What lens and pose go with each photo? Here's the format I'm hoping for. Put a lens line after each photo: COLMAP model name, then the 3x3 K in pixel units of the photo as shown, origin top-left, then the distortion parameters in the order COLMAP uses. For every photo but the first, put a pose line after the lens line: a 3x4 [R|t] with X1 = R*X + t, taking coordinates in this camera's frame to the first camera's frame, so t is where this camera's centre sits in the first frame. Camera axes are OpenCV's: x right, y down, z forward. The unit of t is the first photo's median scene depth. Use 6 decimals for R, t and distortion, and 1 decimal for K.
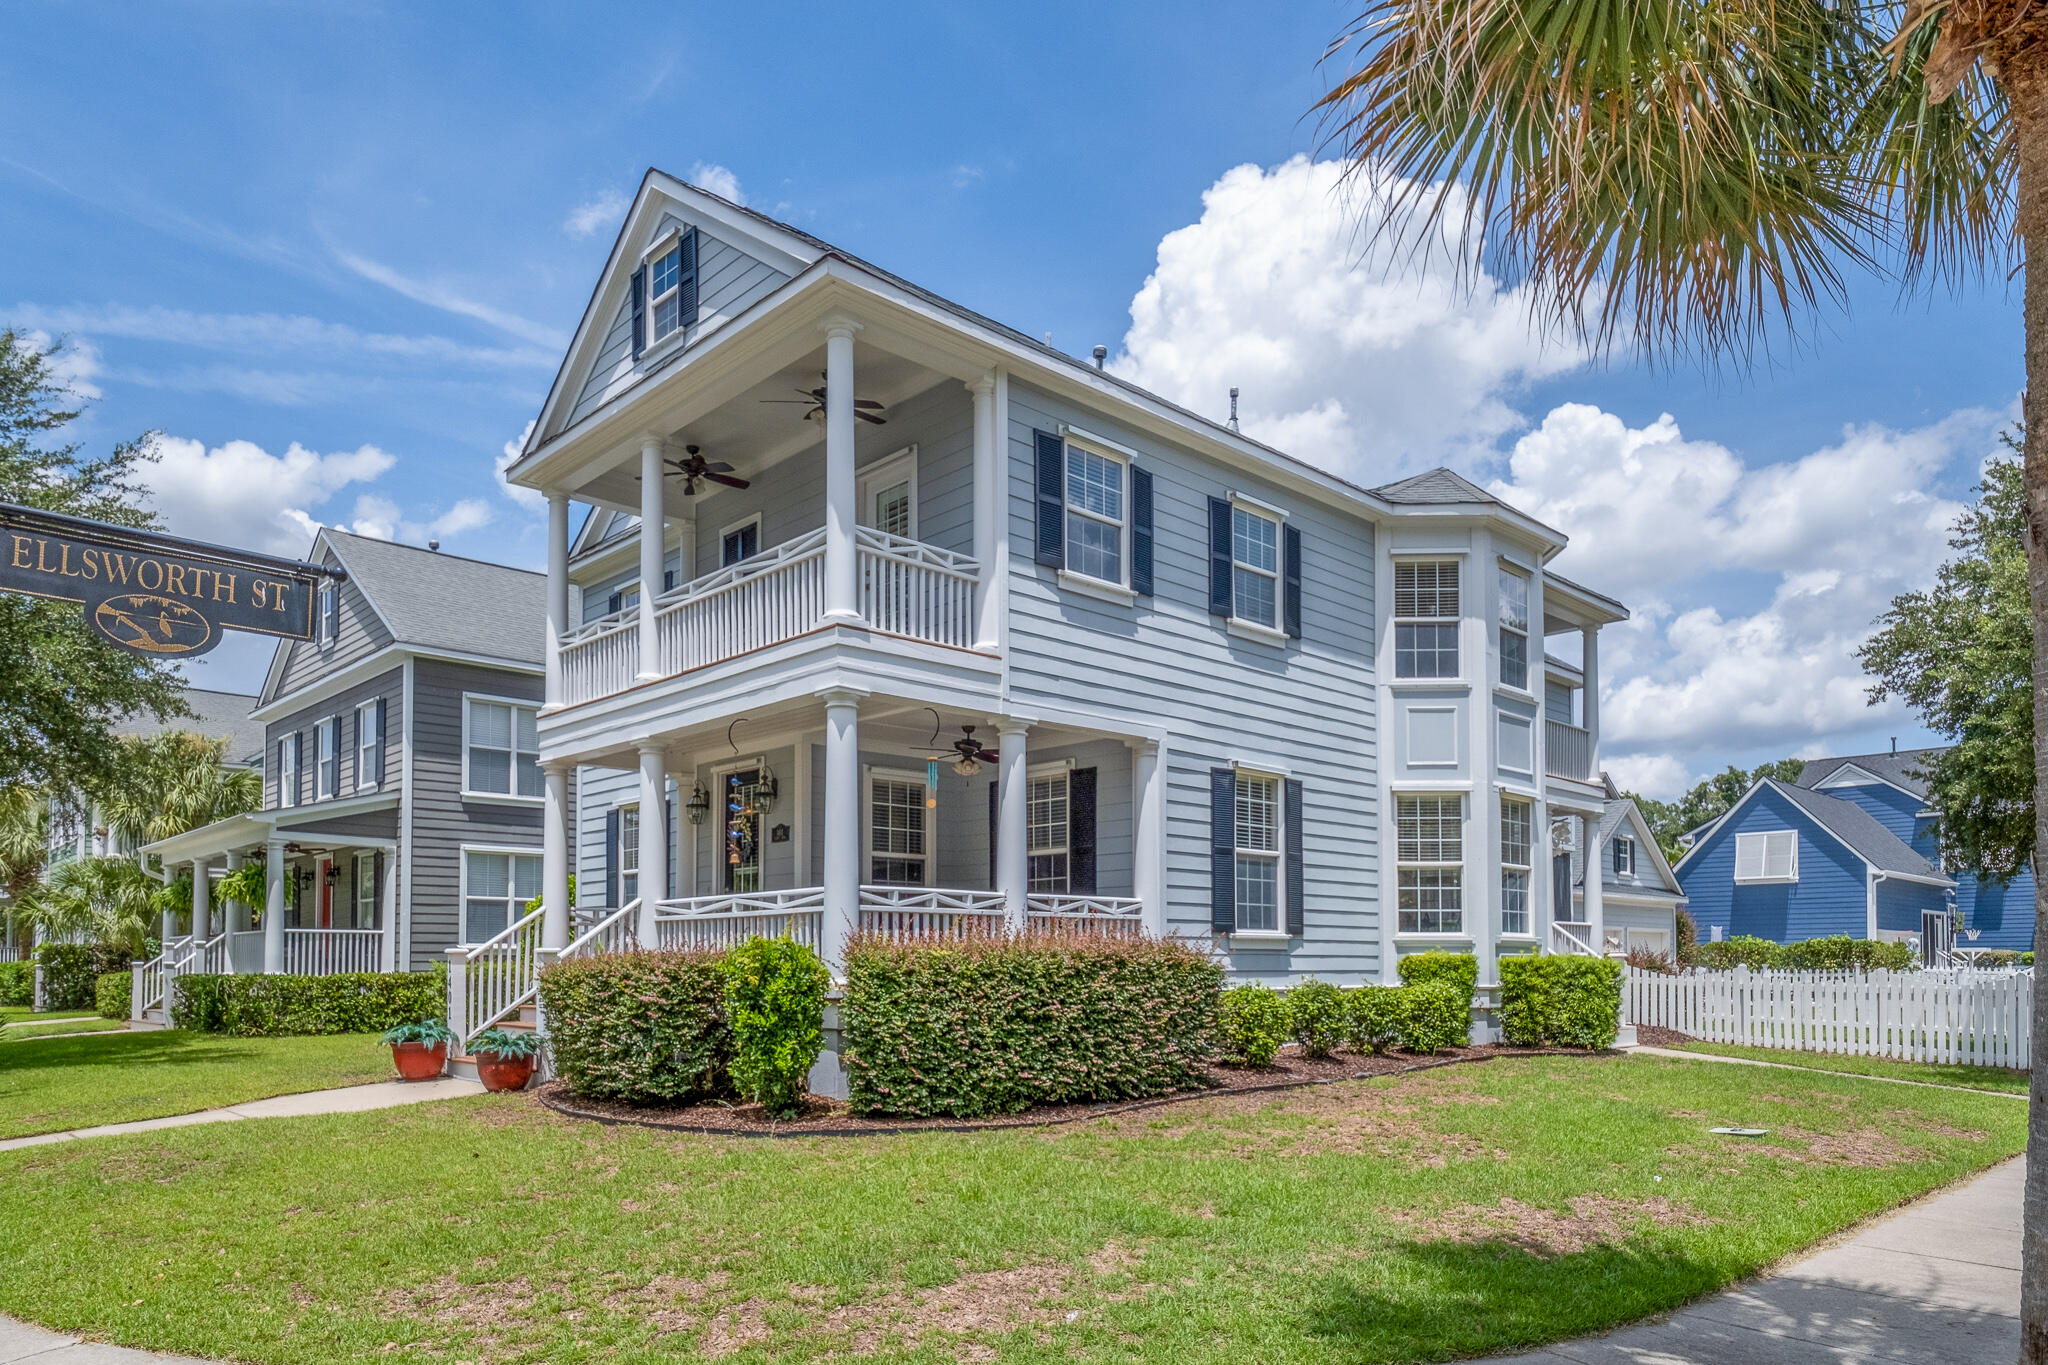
lens RADIAL K [[1406.2, 0, 1021.0], [0, 1406.2, 613.6], [0, 0, 1]] dist [0.005228, 0.000886]
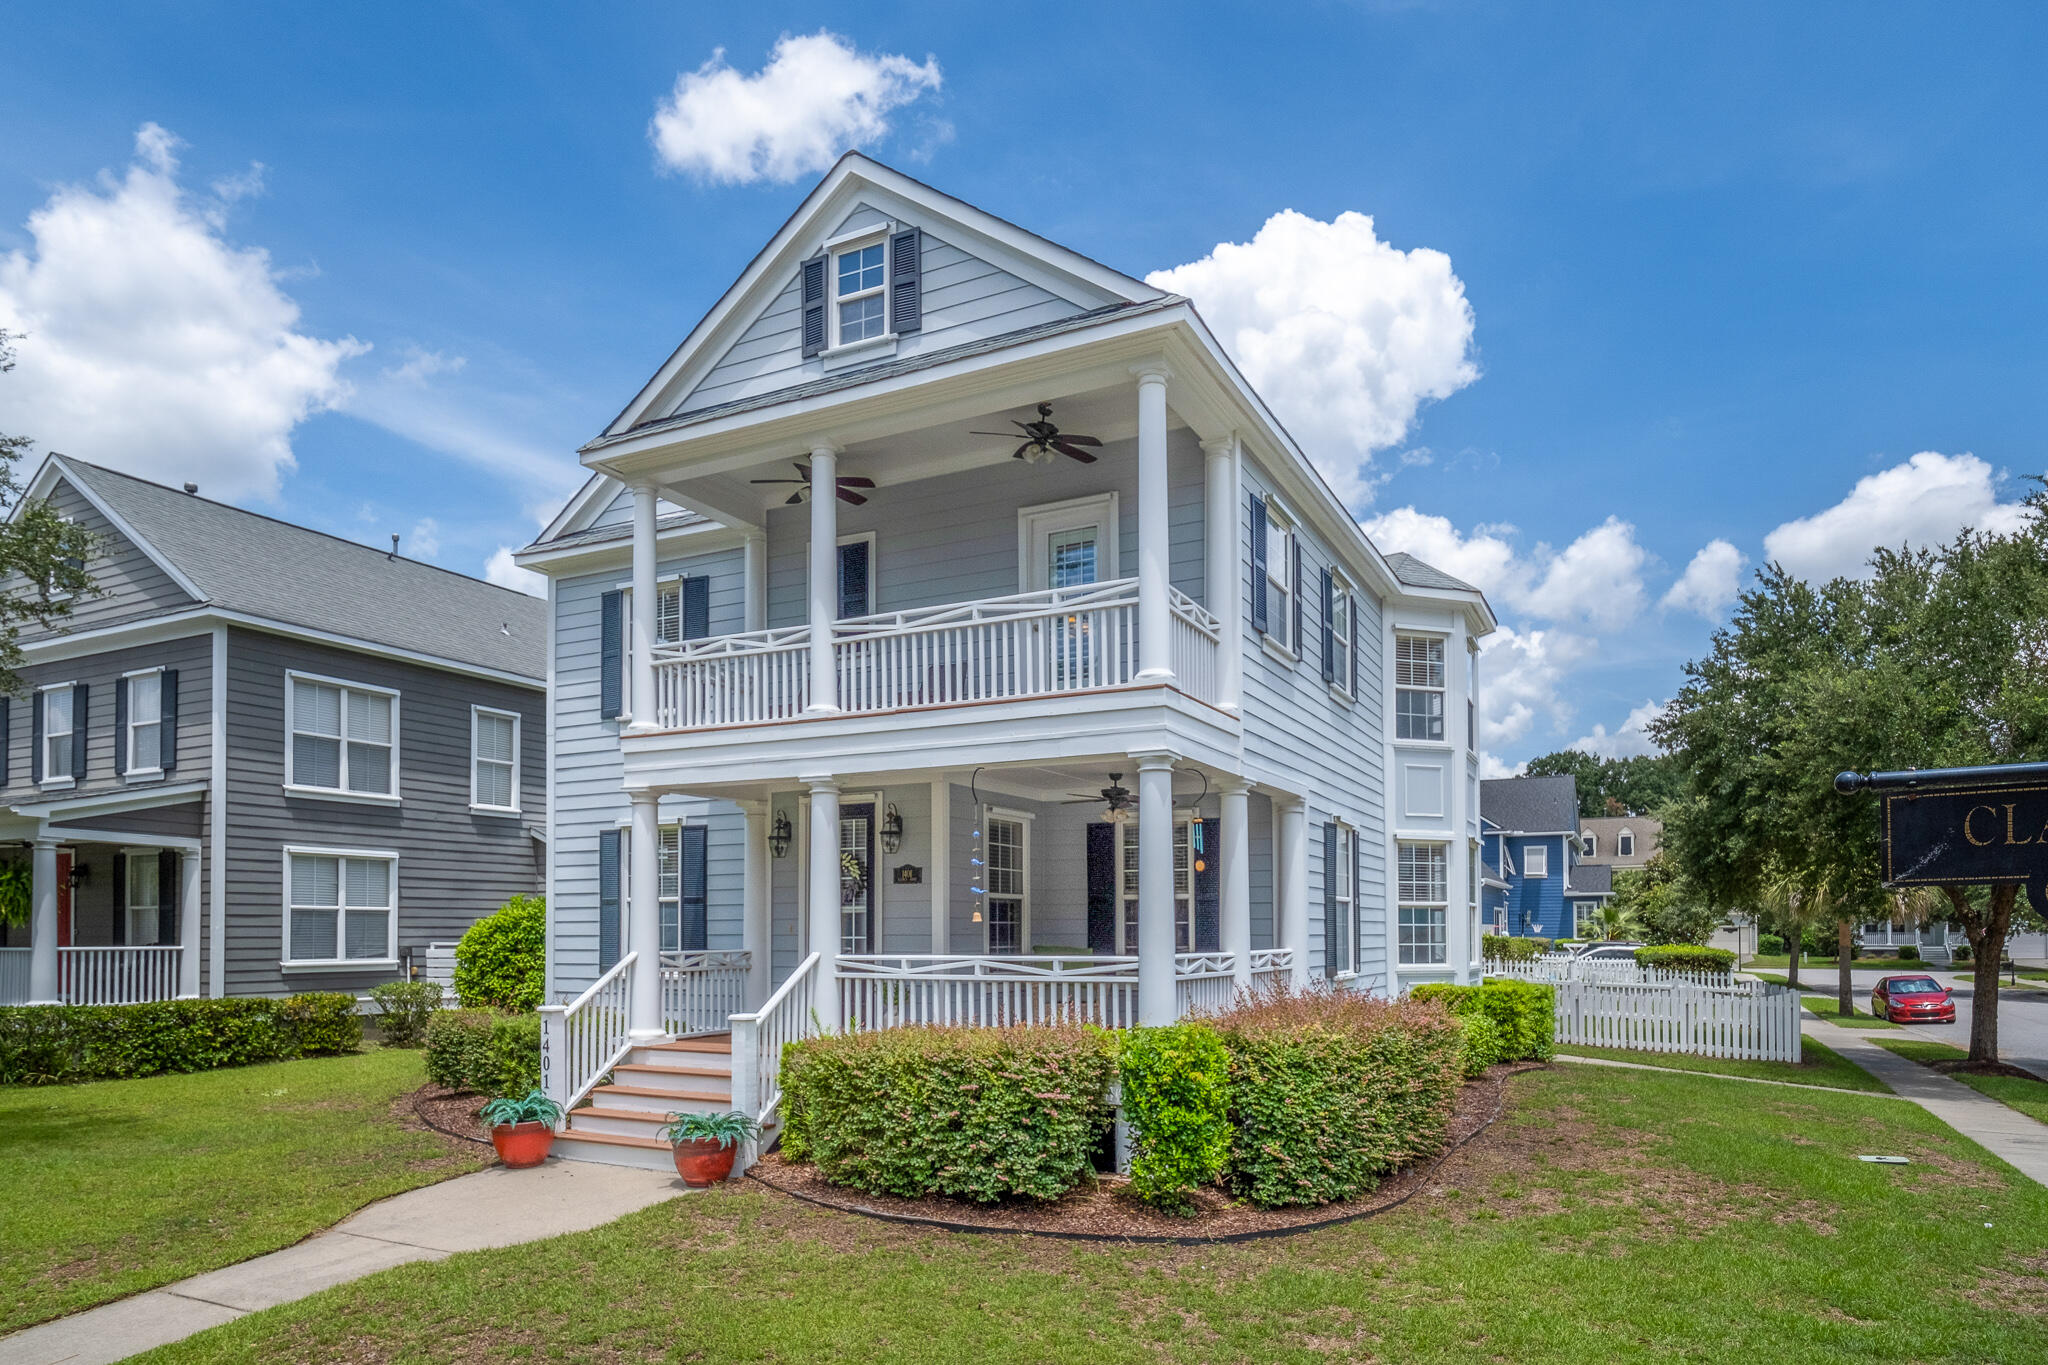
lens RADIAL K [[1253.1, 0, 1033.6], [0, 1253.1, 632.6], [0, 0, 1]] dist [0.001376, -0.003252]
pose [[0.928985, 0.081533, 0.361025, -0.383638], [-0.088790, 0.996044, 0.003530, -0.016595], [-0.359309, -0.035335, 0.932550, 0.169813]]
